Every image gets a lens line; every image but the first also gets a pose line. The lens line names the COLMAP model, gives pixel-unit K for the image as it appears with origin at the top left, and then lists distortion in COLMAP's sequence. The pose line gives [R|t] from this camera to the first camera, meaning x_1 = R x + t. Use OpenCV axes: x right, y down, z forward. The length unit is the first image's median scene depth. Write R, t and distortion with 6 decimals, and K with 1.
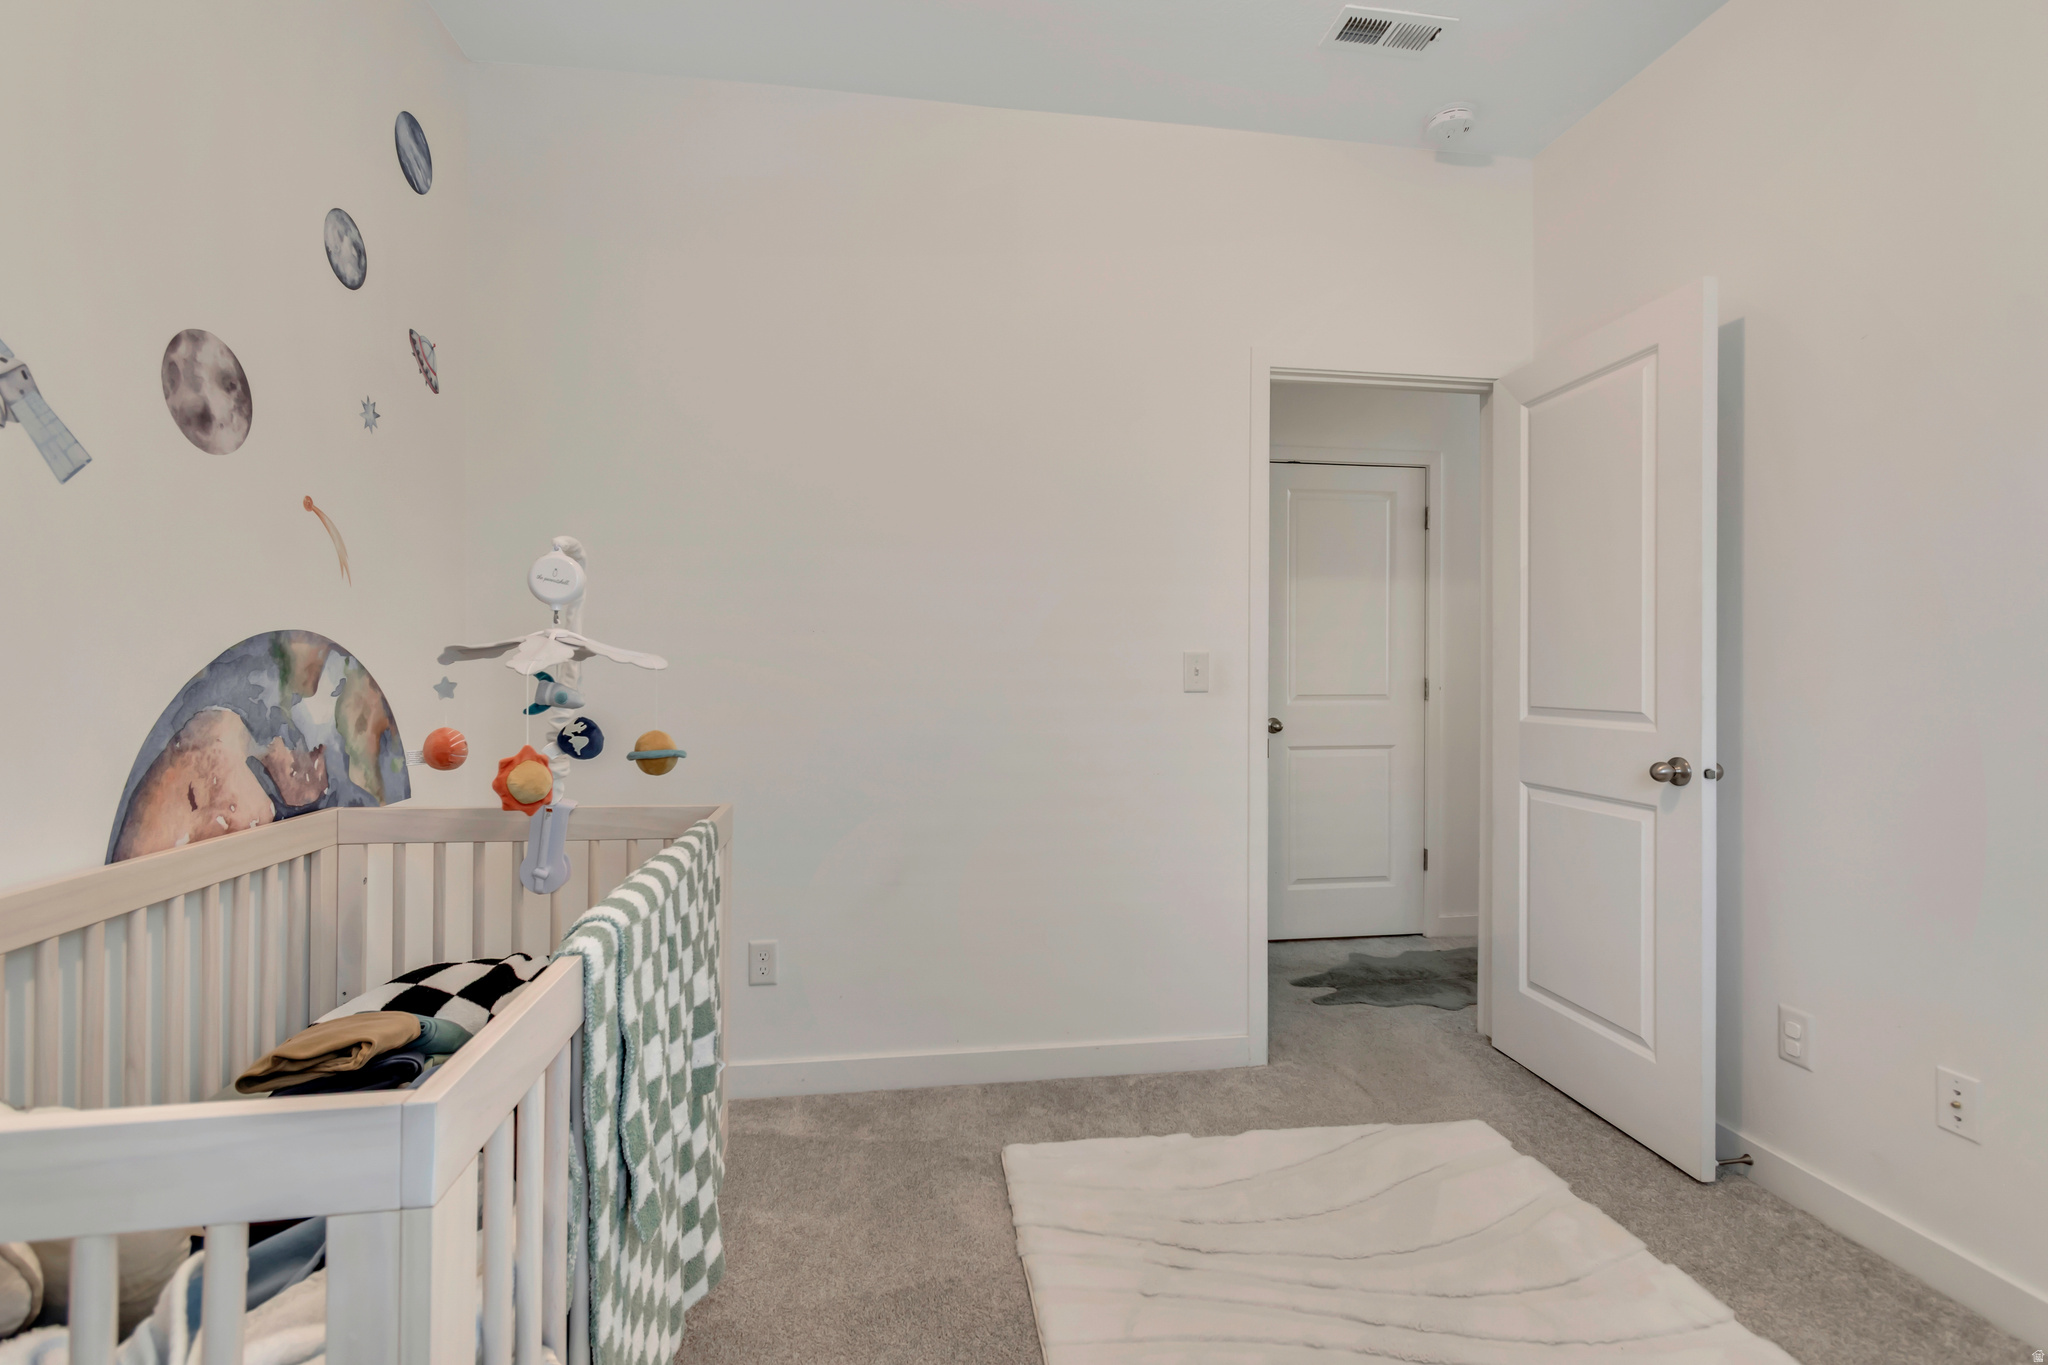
lens RADIAL K [[920.2, 0, 1028.2], [0, 920.2, 681.3], [0, 0, 1]] dist [0.000012, -0.000400]
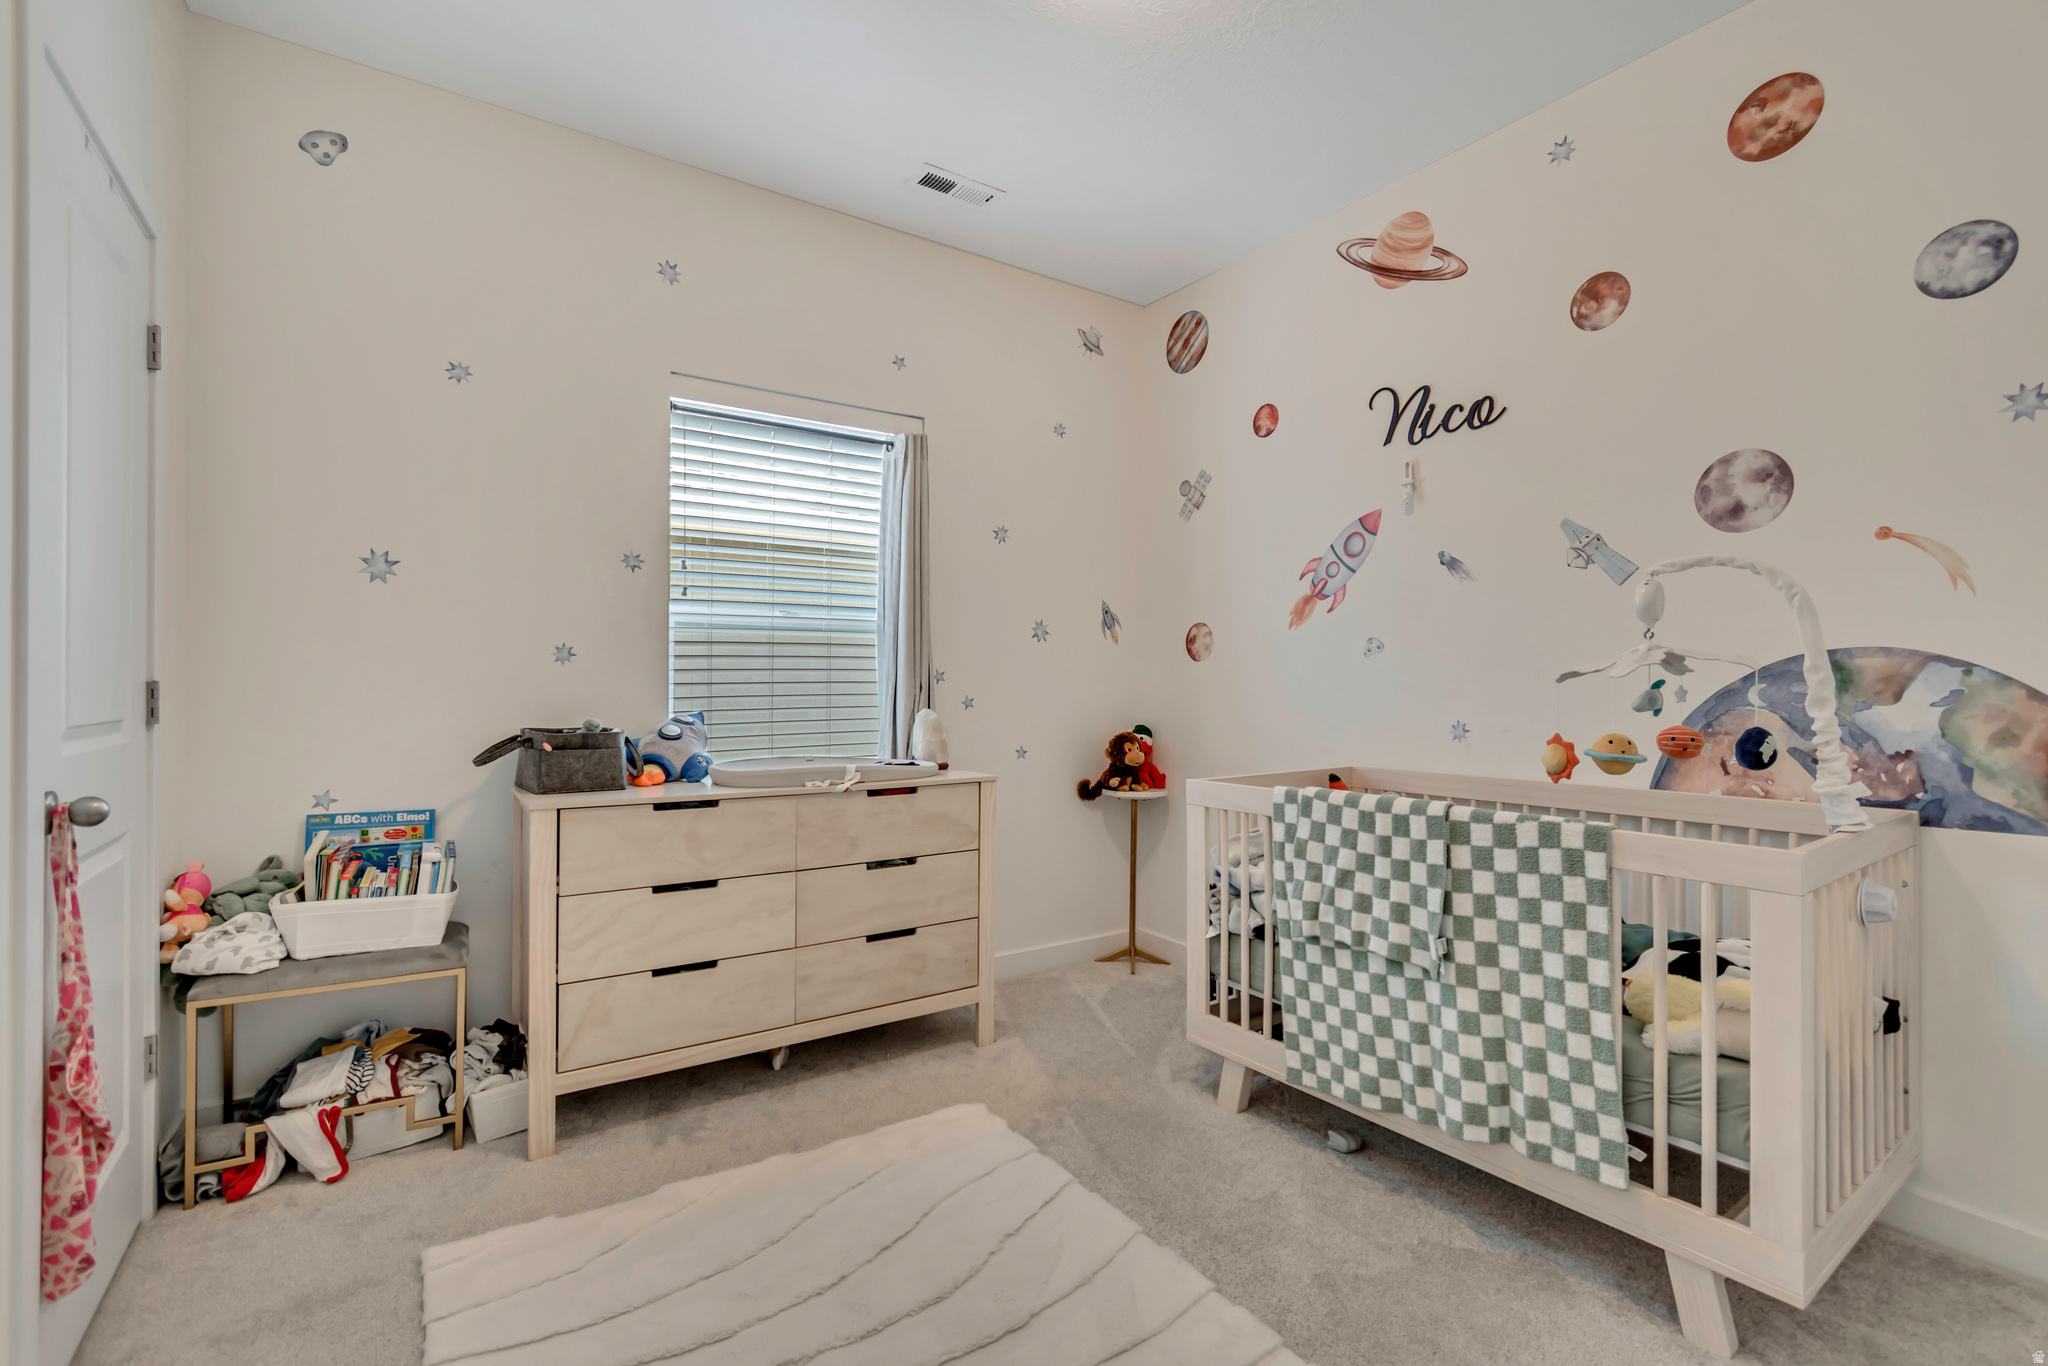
lens RADIAL K [[920.2, 0, 1028.2], [0, 920.2, 681.8], [0, 0, 1]] dist [0.000012, -0.000400]
pose [[-0.905012, -0.003740, -0.425369, 0.643416], [-0.007476, 0.999947, 0.007115, -0.011856], [0.425319, 0.009619, -0.904992, 1.581202]]
